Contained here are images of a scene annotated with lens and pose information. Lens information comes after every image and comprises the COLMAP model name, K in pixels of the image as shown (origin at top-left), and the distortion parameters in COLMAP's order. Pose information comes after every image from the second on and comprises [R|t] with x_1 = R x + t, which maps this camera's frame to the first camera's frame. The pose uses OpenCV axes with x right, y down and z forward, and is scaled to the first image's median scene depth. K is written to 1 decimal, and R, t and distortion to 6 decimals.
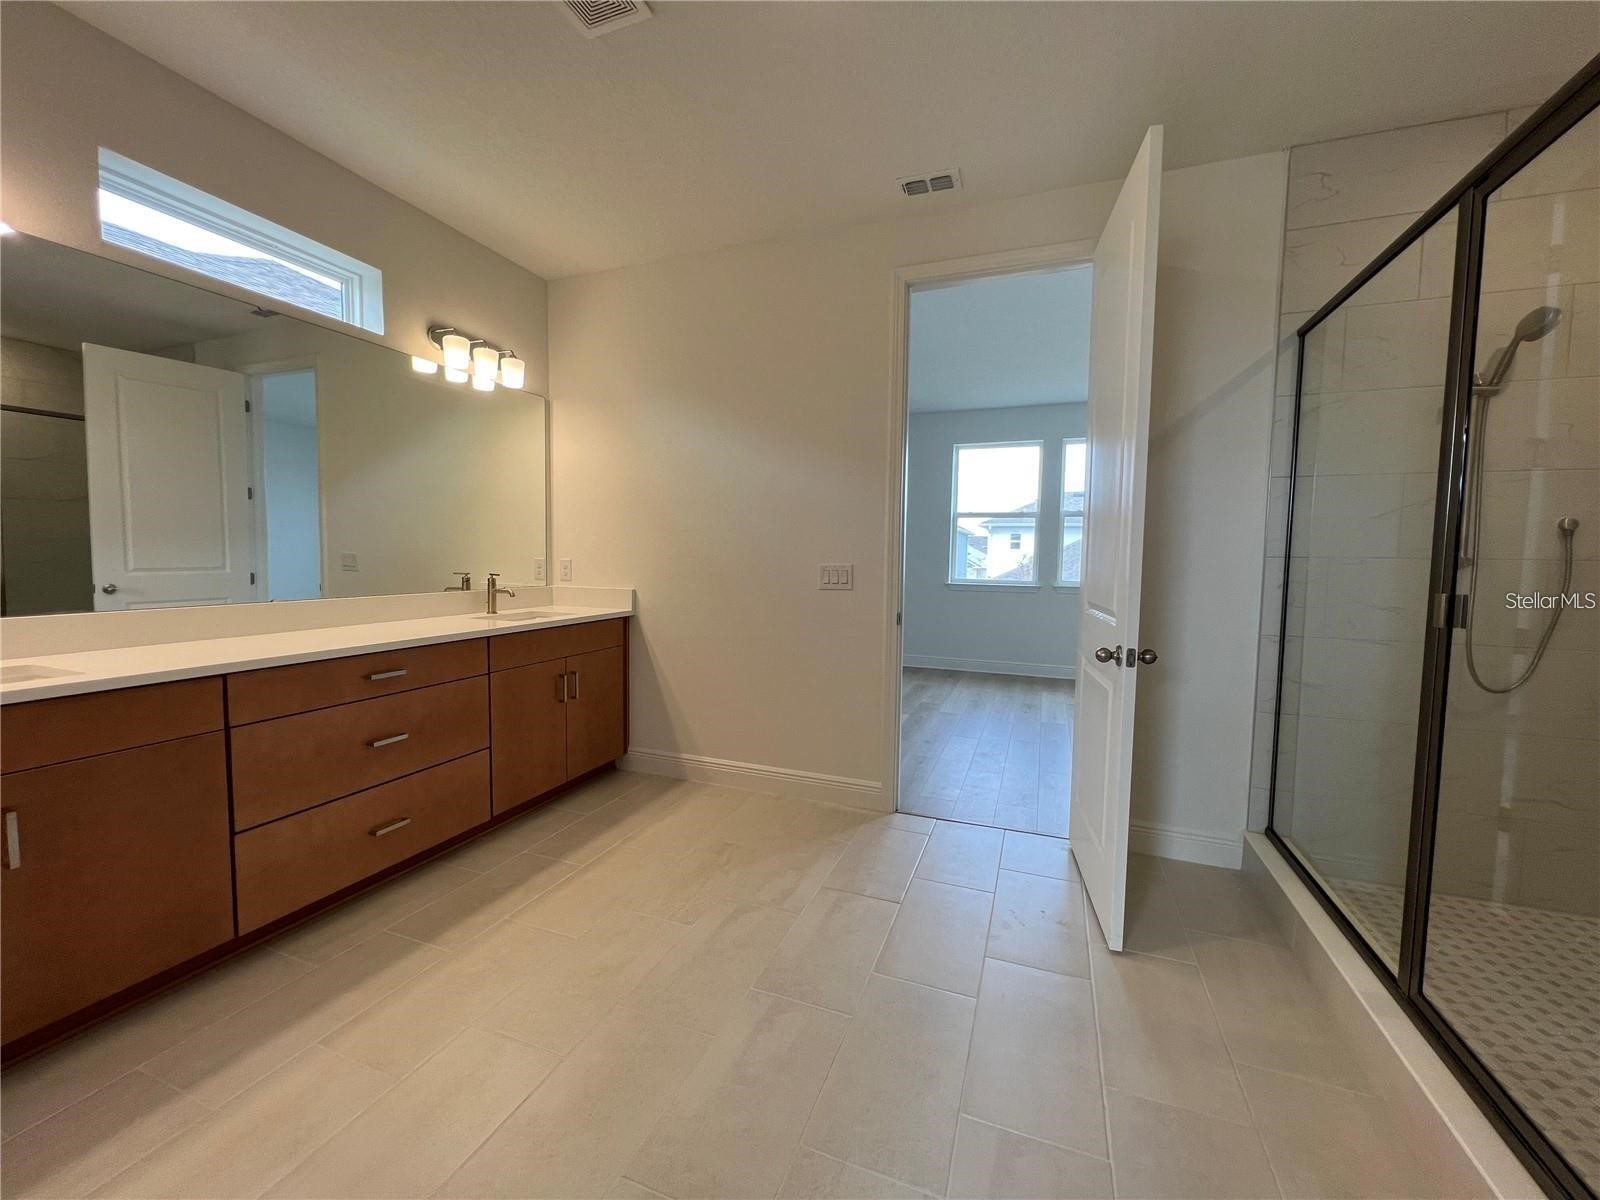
lens RADIAL K [[640.4, 0, 792.8], [0, 640.4, 593.4], [0, 0, 1]] dist [-0.005972, 0.001393]
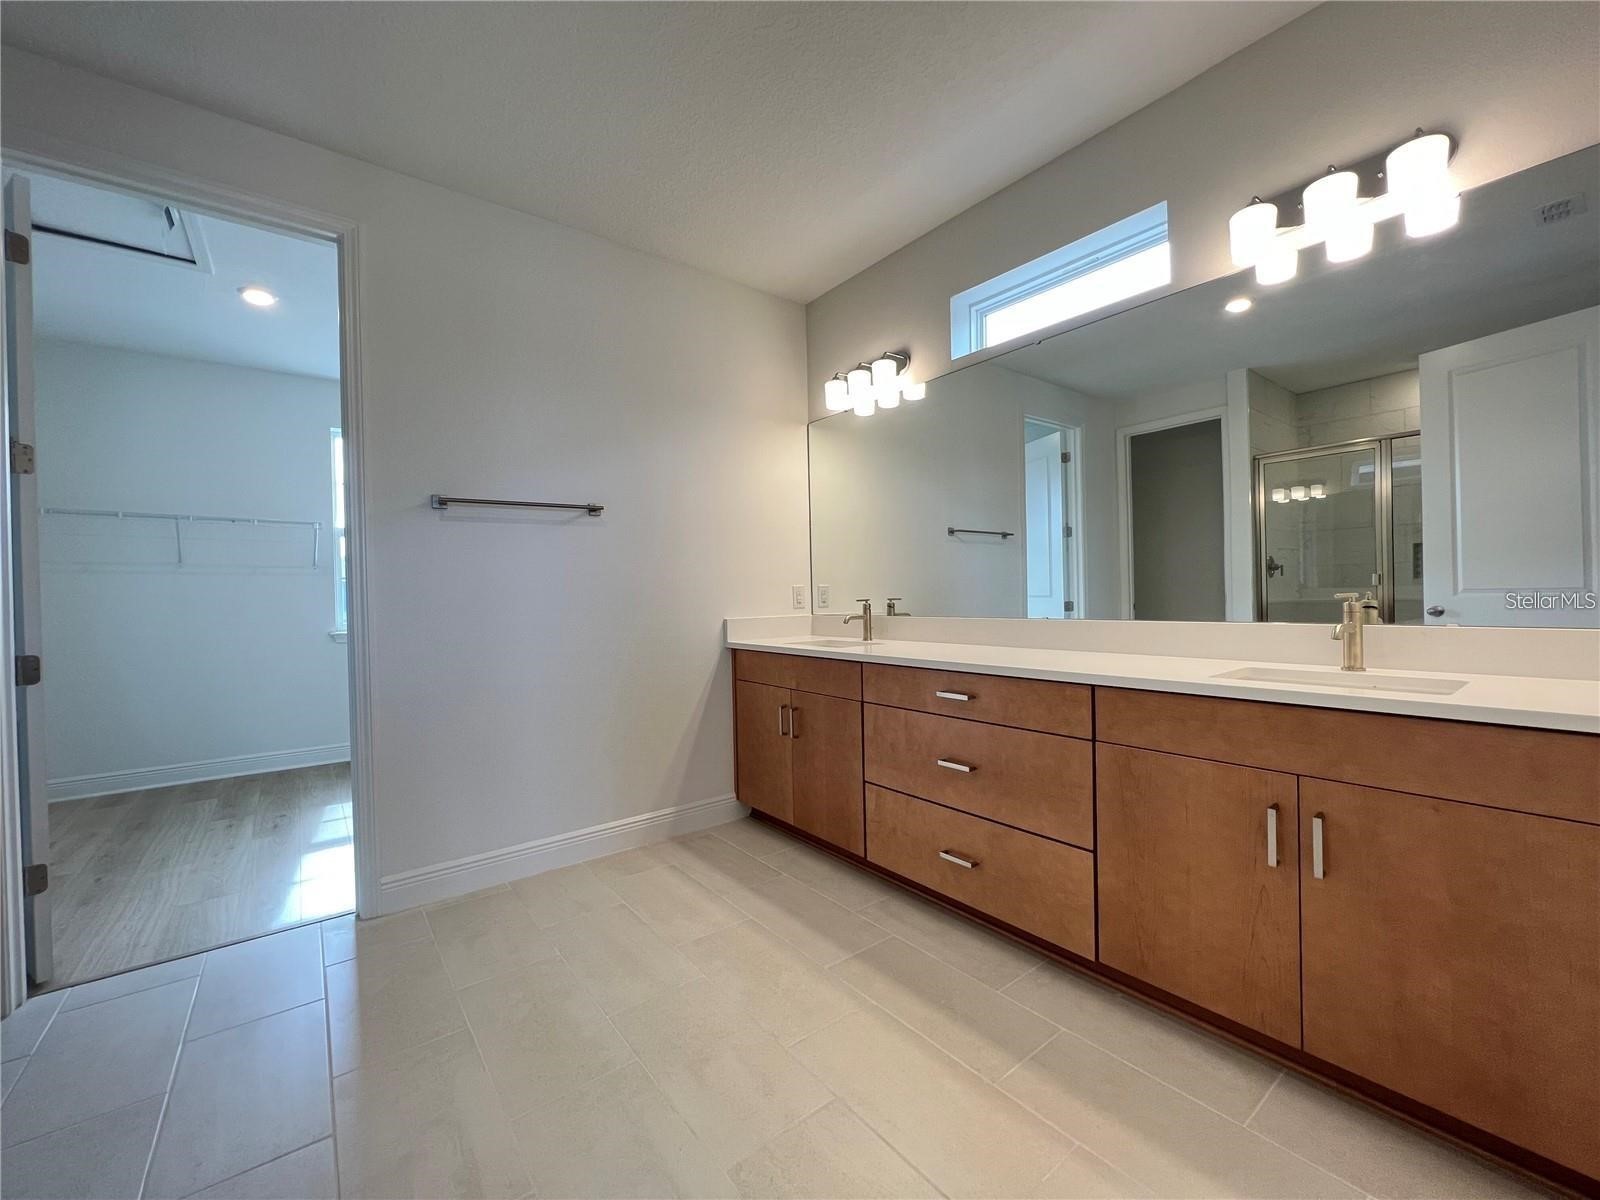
lens RADIAL K [[640.4, 0, 793.9], [0, 640.4, 596.8], [0, 0, 1]] dist [-0.005972, 0.001393]
pose [[-0.504237, 0.002988, -0.863560, 0.285959], [-0.035586, 0.999073, 0.024236, -0.033350], [0.862832, 0.042951, -0.503663, 1.166663]]
